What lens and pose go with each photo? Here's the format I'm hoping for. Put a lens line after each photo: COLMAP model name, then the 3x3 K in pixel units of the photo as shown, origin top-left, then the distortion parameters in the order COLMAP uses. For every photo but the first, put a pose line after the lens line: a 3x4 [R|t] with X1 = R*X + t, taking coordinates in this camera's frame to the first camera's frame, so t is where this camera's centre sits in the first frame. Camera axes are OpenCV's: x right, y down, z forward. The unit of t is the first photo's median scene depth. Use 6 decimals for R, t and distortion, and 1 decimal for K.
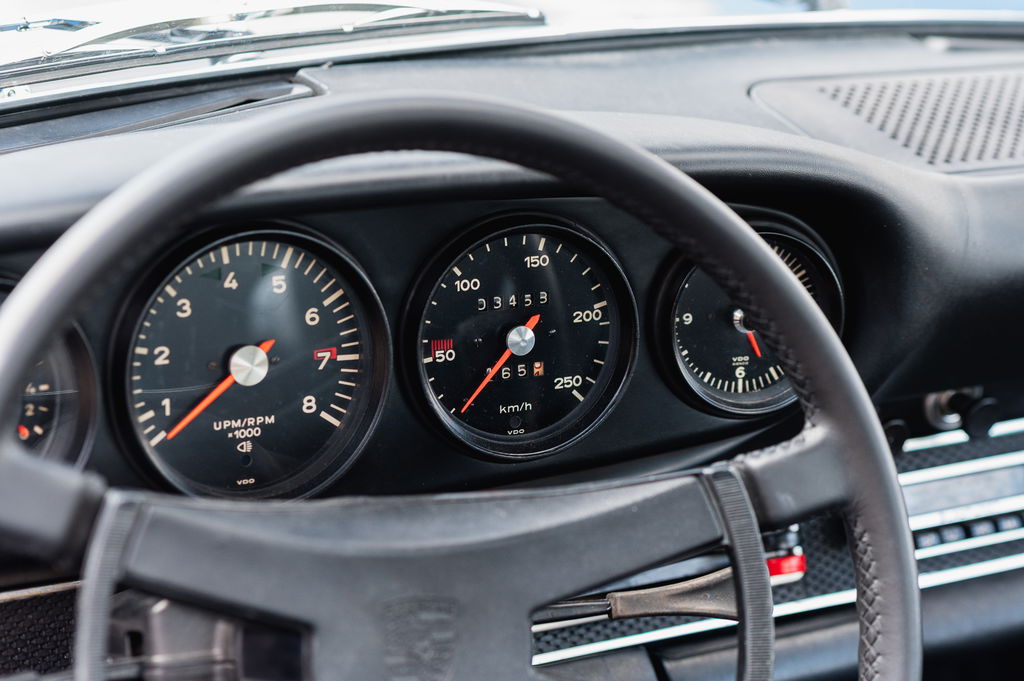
lens RADIAL K [[2523.7, 0, 512.0], [0, 2523.7, 340.5], [0, 0, 1]] dist [-0.026341, -0.563962]
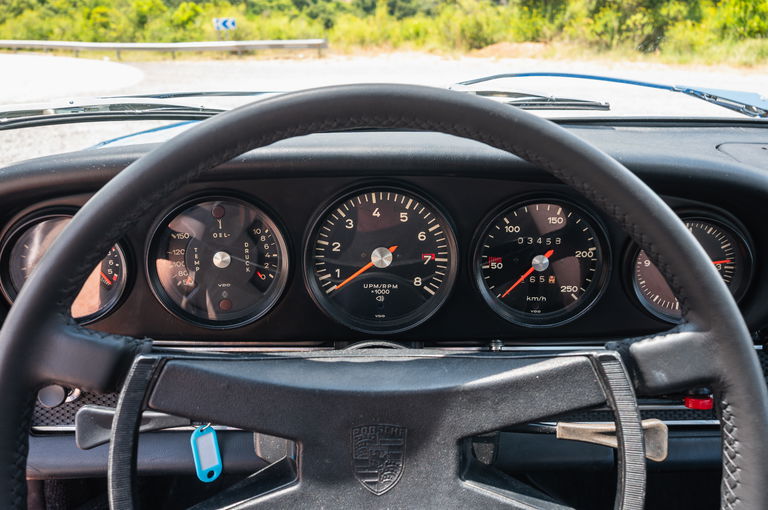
lens RADIAL K [[585.2, 0, 386.2], [0, 585.2, 252.4], [0, 0, 1]] dist [-0.003091, 0.001698]
pose [[0.888234, 0.128980, -0.440913, 0.091252], [-0.115956, 0.991647, 0.056488, -0.018878], [0.444515, 0.000952, 0.895771, 0.588874]]
